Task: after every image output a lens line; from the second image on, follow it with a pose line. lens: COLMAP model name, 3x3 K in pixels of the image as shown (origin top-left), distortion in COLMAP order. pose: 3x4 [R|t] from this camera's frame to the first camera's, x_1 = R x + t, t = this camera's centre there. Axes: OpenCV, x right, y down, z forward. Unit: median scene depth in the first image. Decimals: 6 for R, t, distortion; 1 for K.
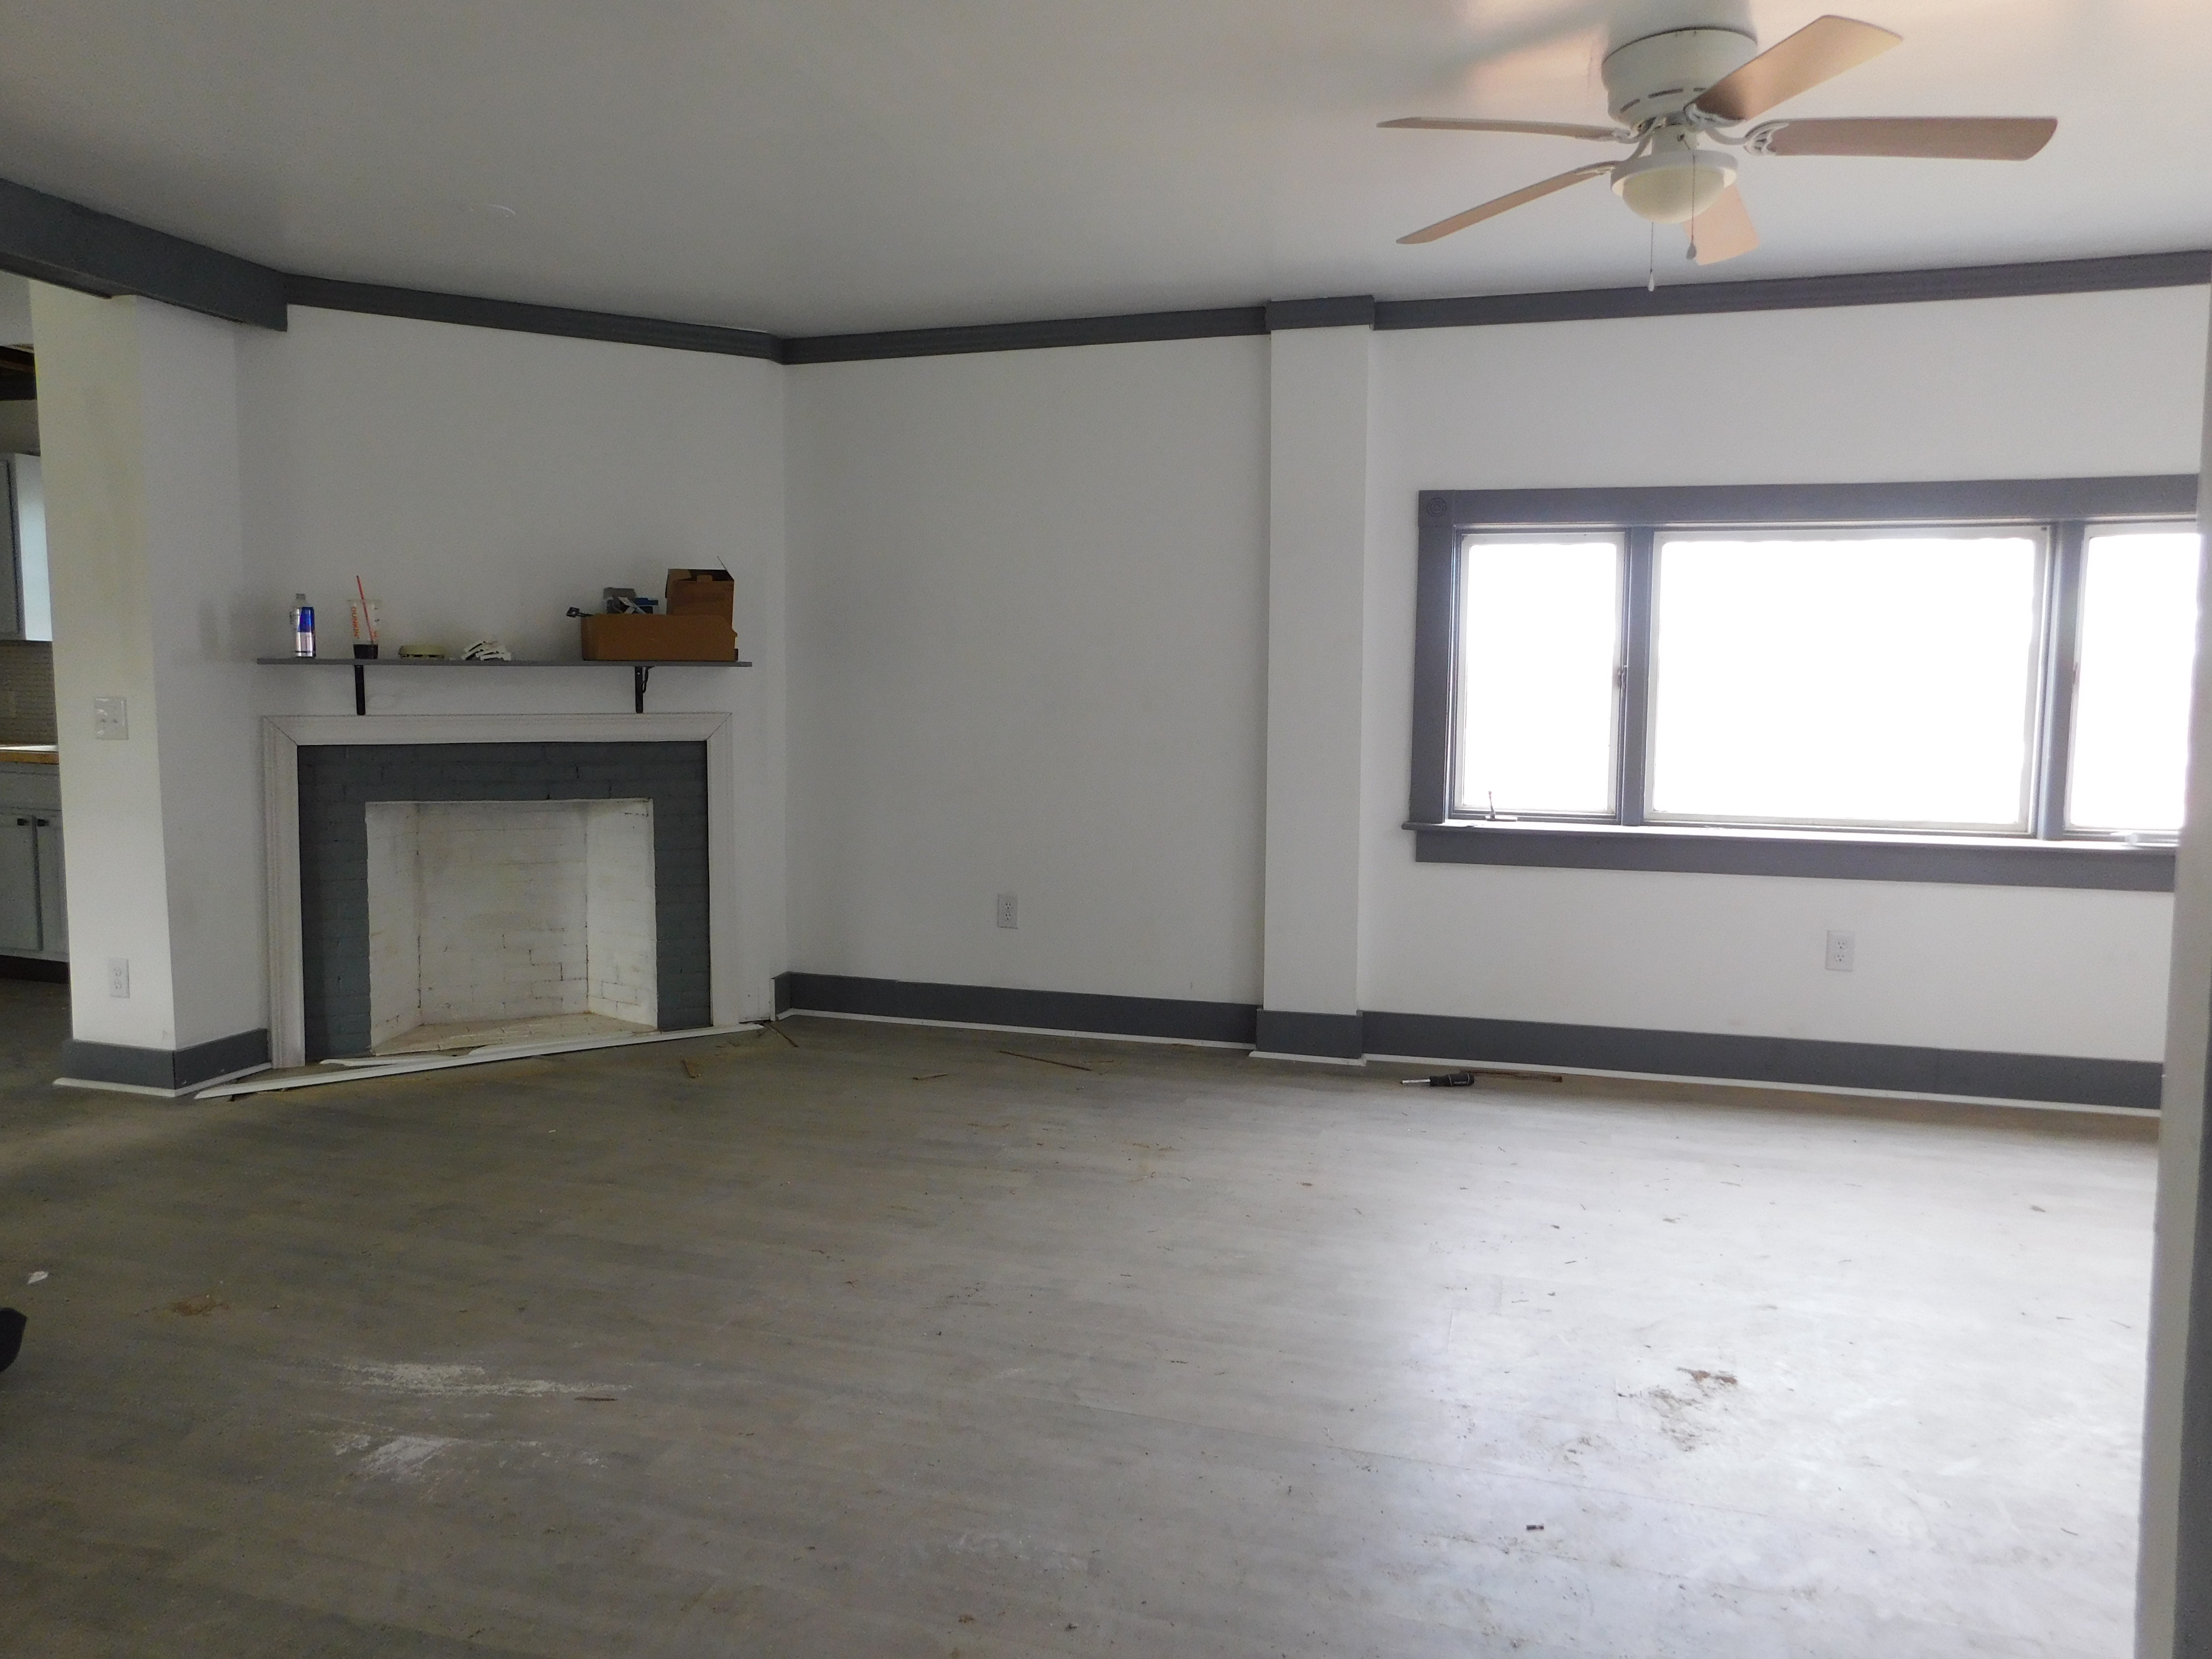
lens RADIAL K [[1484.4, 0, 1118.0], [0, 1484.4, 836.7], [0, 0, 1]] dist [-0.059950, 0.052557]
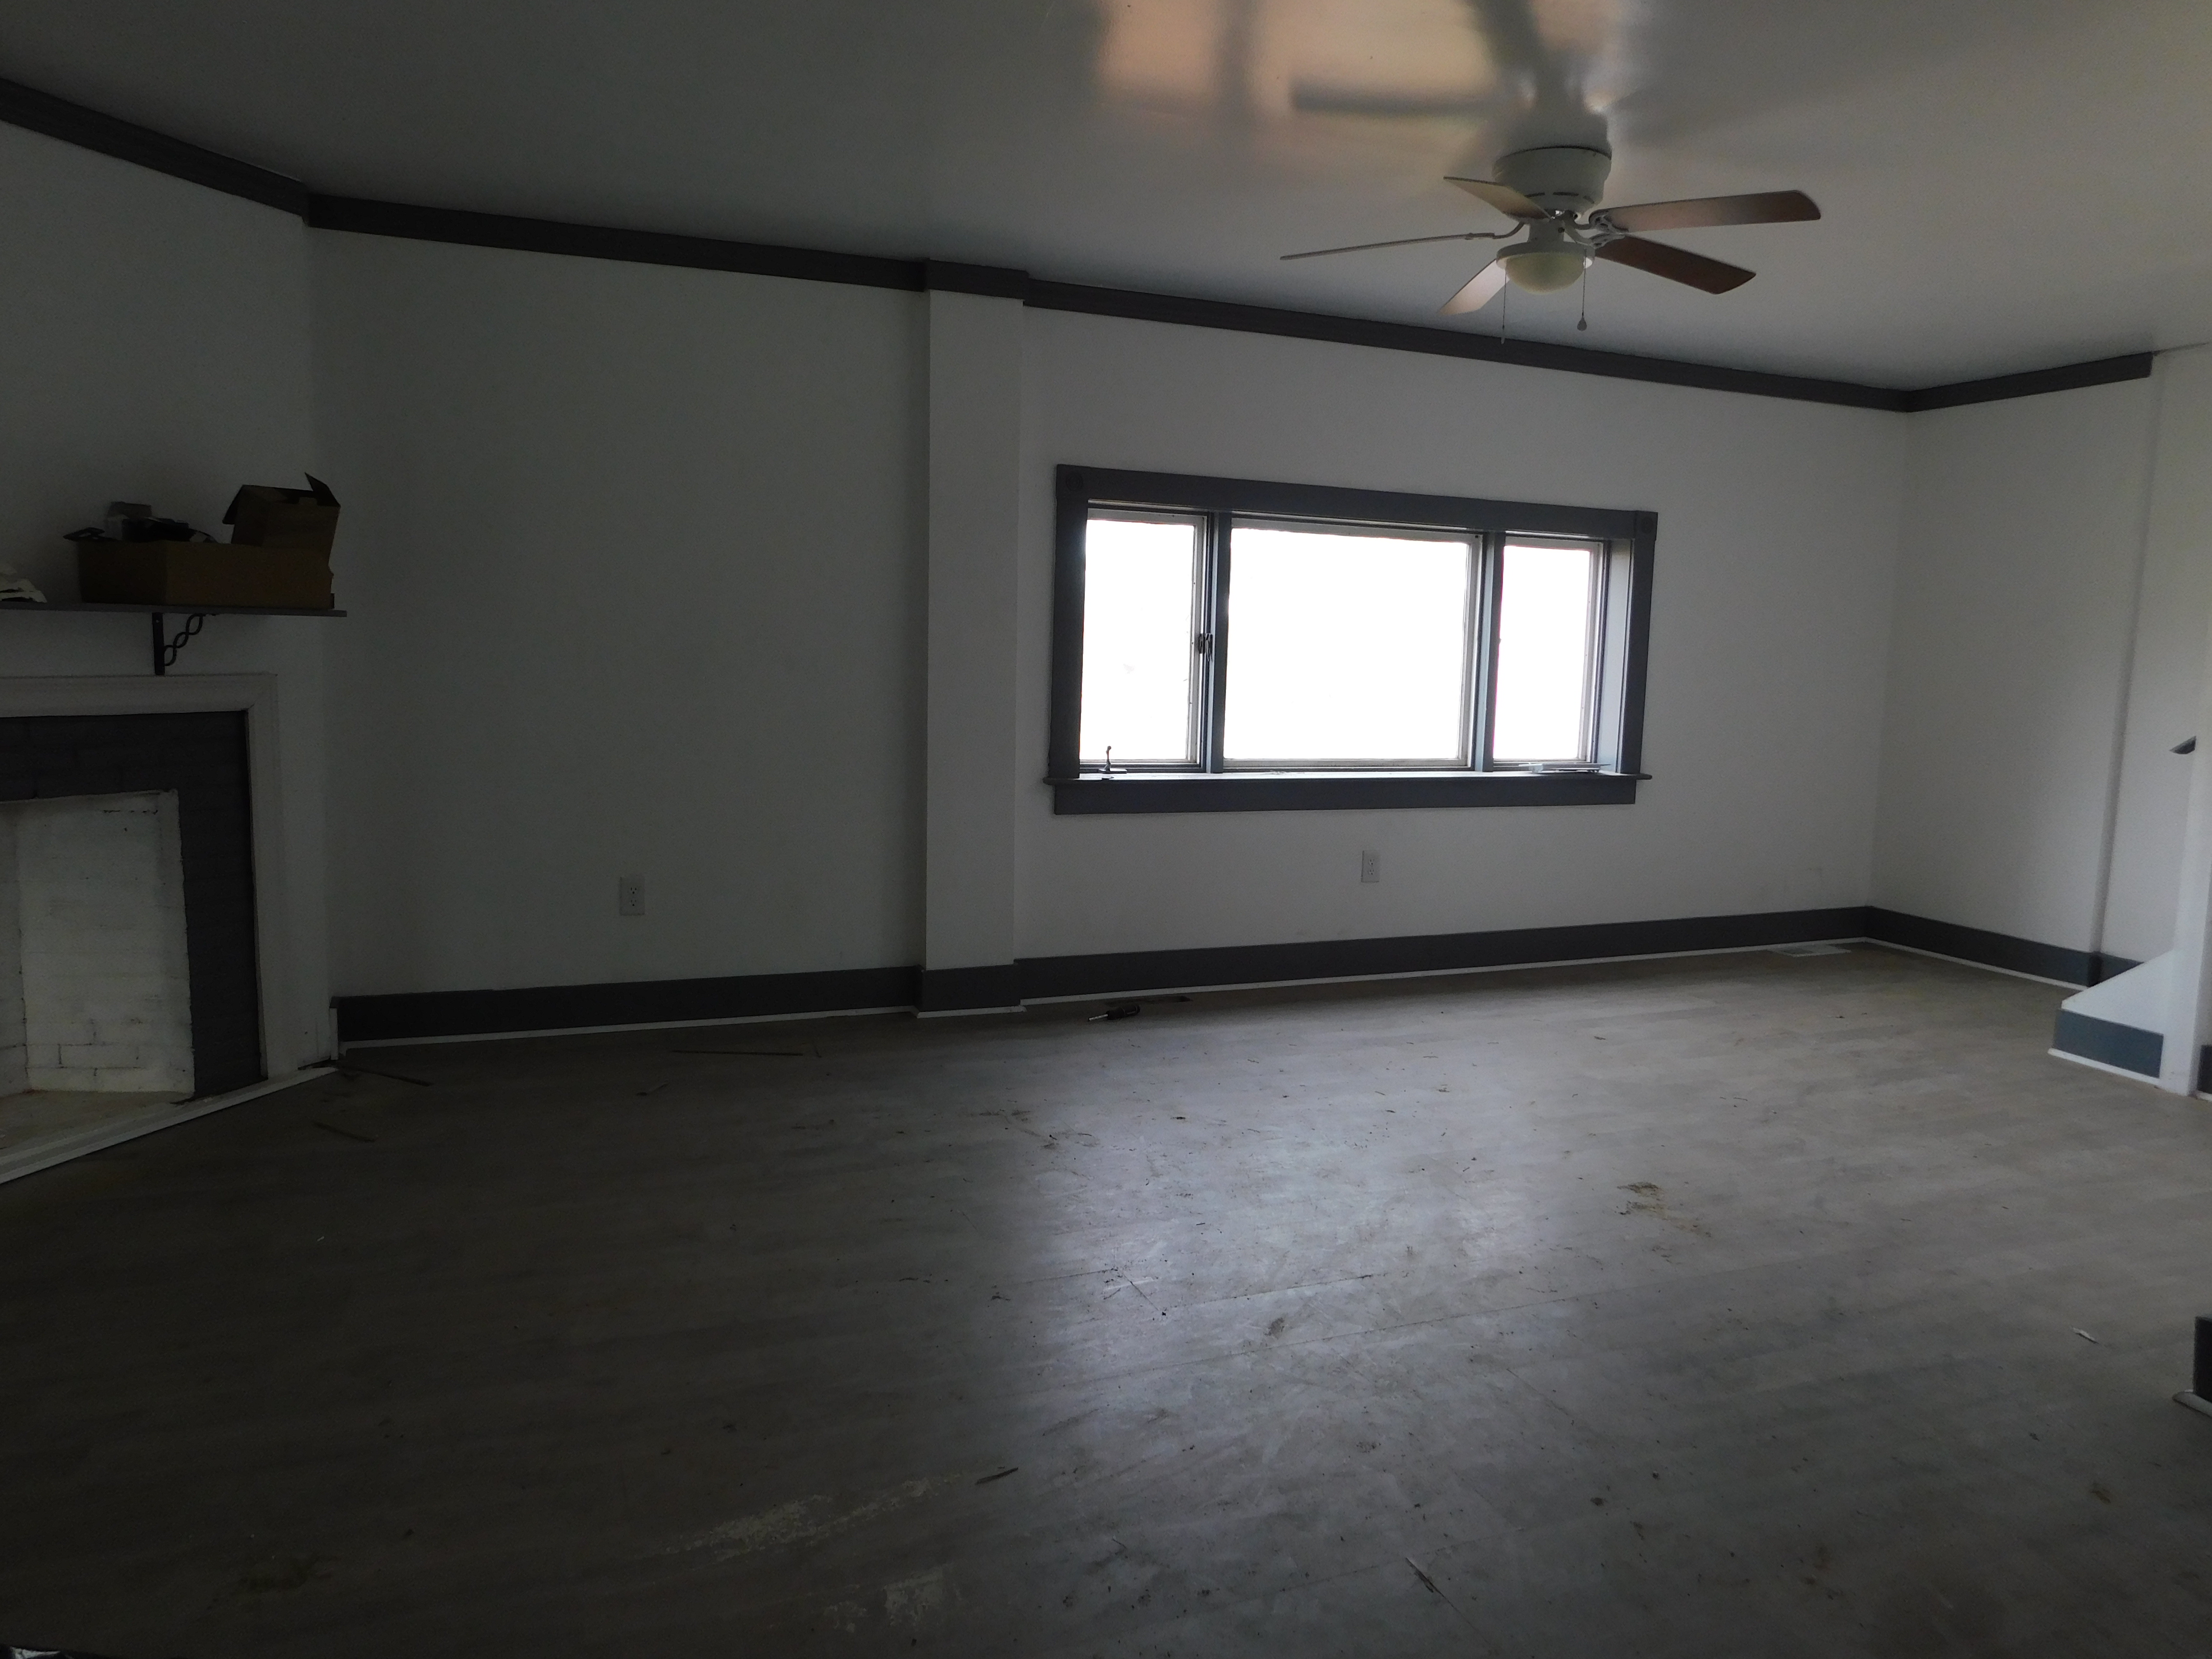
lens RADIAL K [[1484.4, 0, 1073.0], [0, 1484.4, 834.4], [0, 0, 1]] dist [-0.059950, 0.052557]
pose [[0.788575, -0.065484, 0.611442, -0.444068], [0.042760, 0.997746, 0.051709, -0.023802], [-0.613450, -0.014631, 0.789598, 0.148450]]
